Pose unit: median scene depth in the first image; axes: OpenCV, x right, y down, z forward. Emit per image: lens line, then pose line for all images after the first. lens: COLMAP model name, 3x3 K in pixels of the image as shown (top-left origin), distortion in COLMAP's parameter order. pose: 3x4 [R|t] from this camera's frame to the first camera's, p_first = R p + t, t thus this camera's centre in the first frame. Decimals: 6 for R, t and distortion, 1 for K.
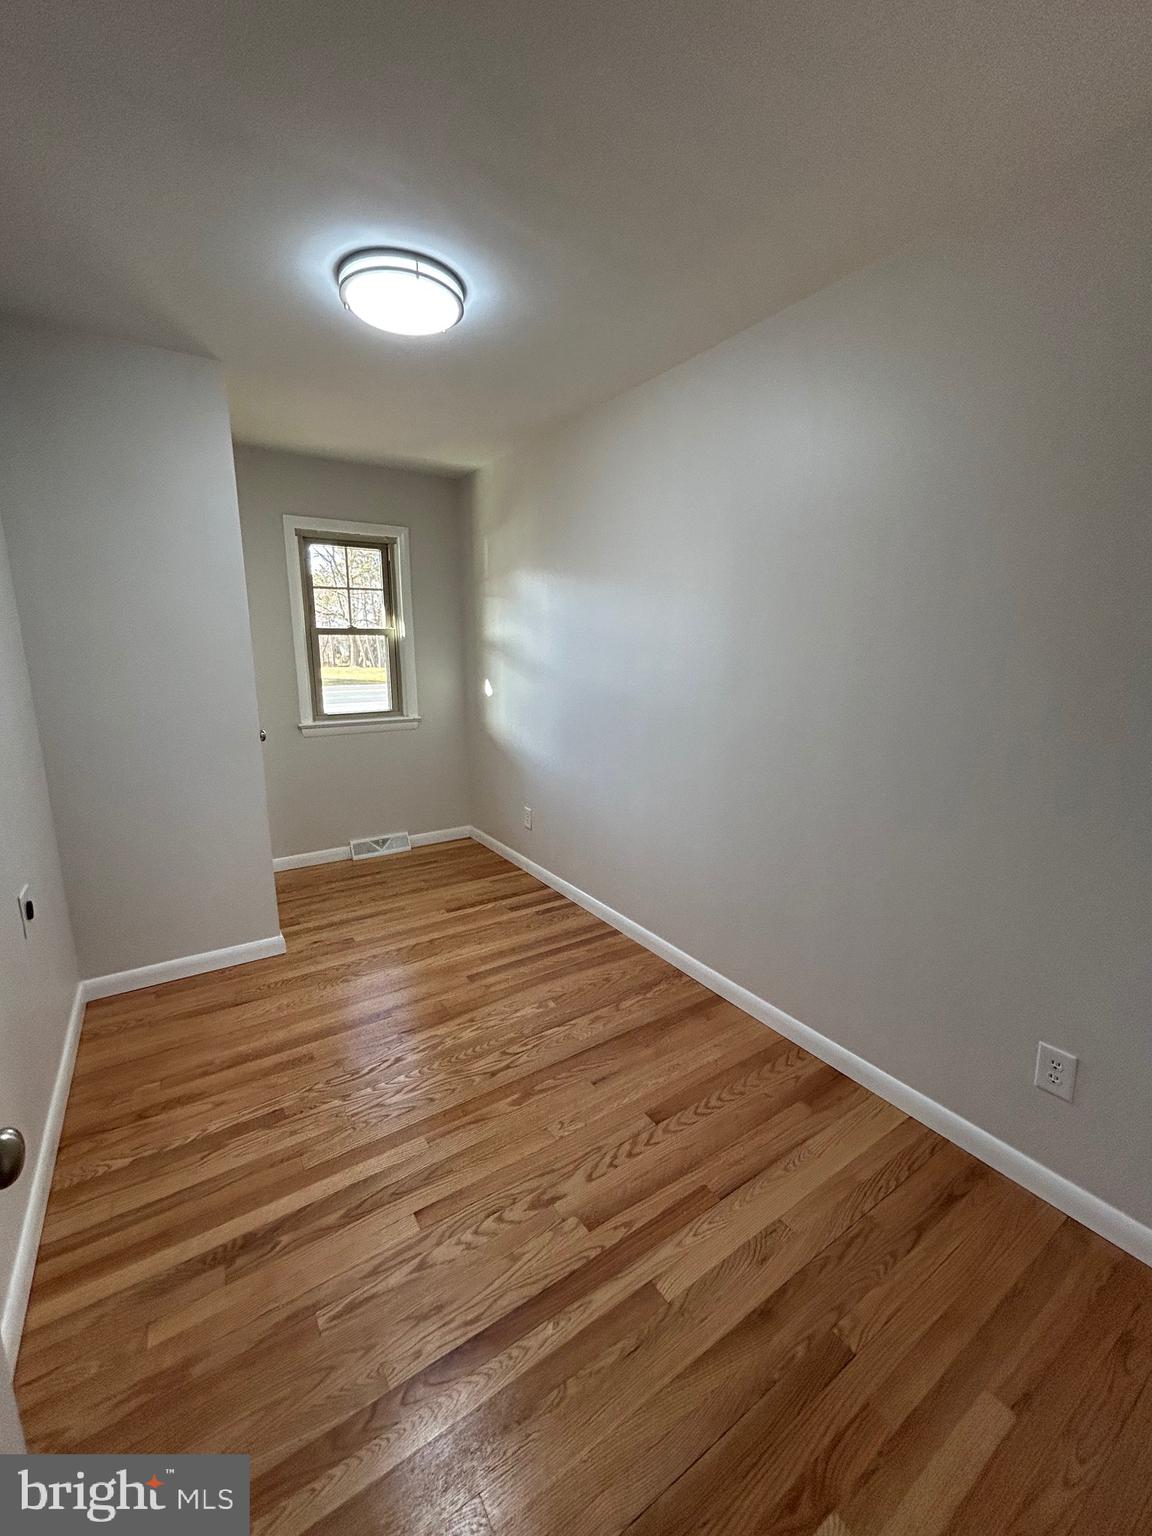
lens RADIAL K [[616.5, 0, 577.0], [0, 616.5, 764.8], [0, 0, 1]] dist [-0.001900, 0.001349]
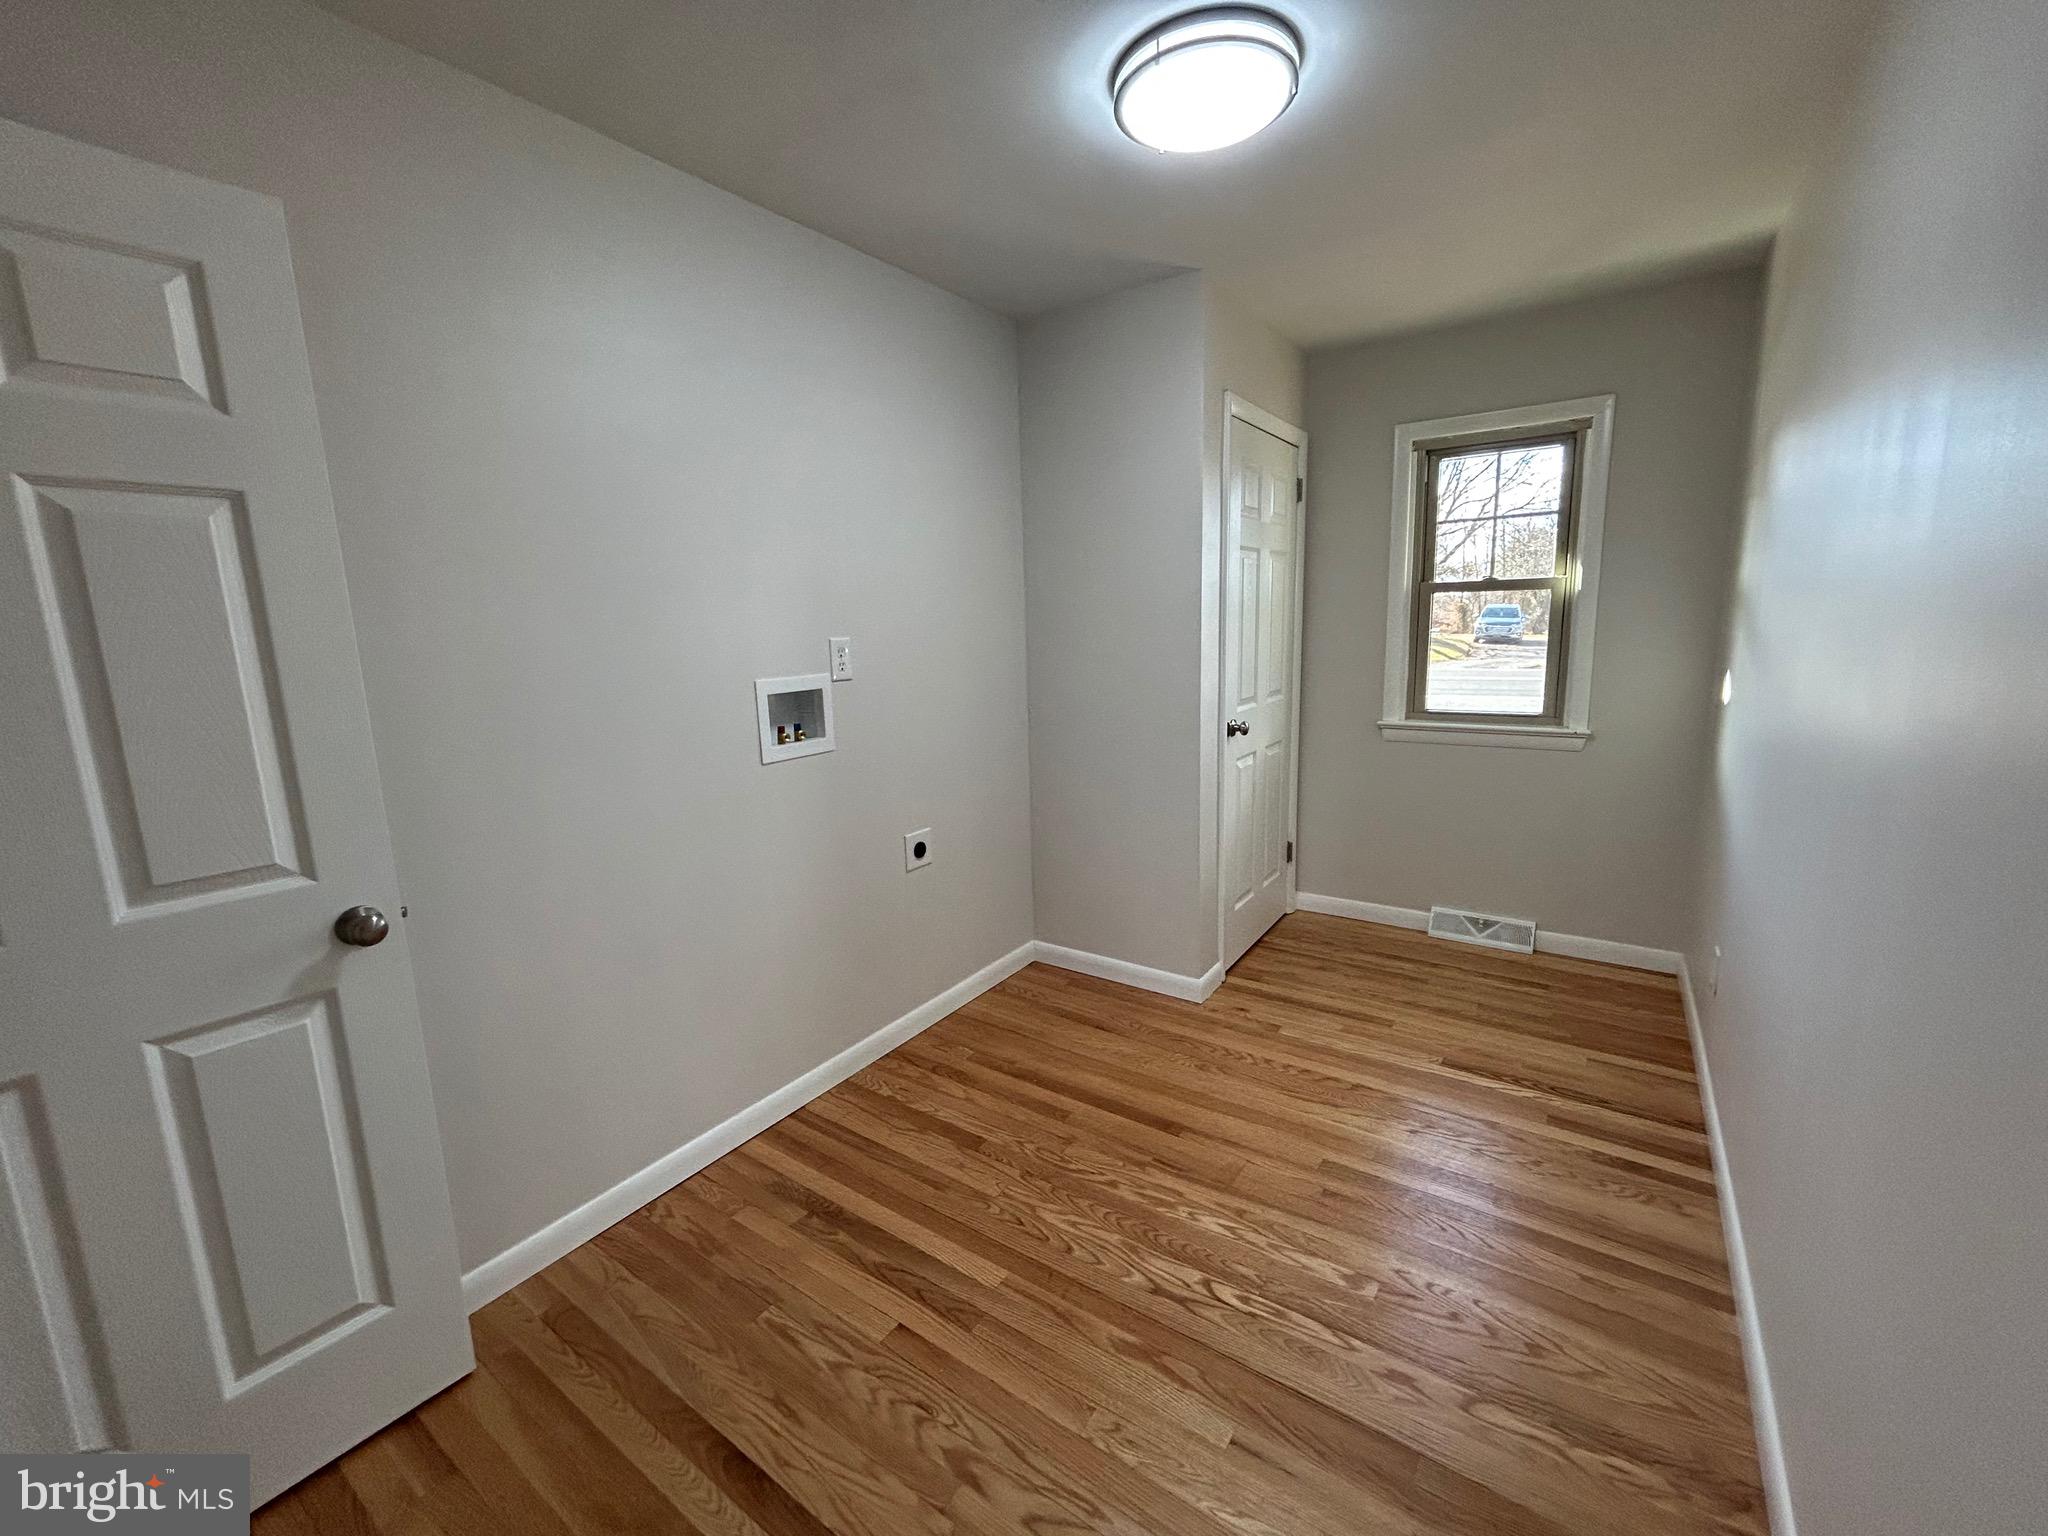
lens RADIAL K [[822.0, 0, 1022.6], [0, 822.0, 761.6], [0, 0, 1]] dist [-0.001900, 0.001349]
pose [[0.369063, 0.144194, -0.918151, 0.327878], [-0.150192, 0.984160, 0.094189, -0.057613], [0.917189, 0.103137, 0.384873, 0.321484]]
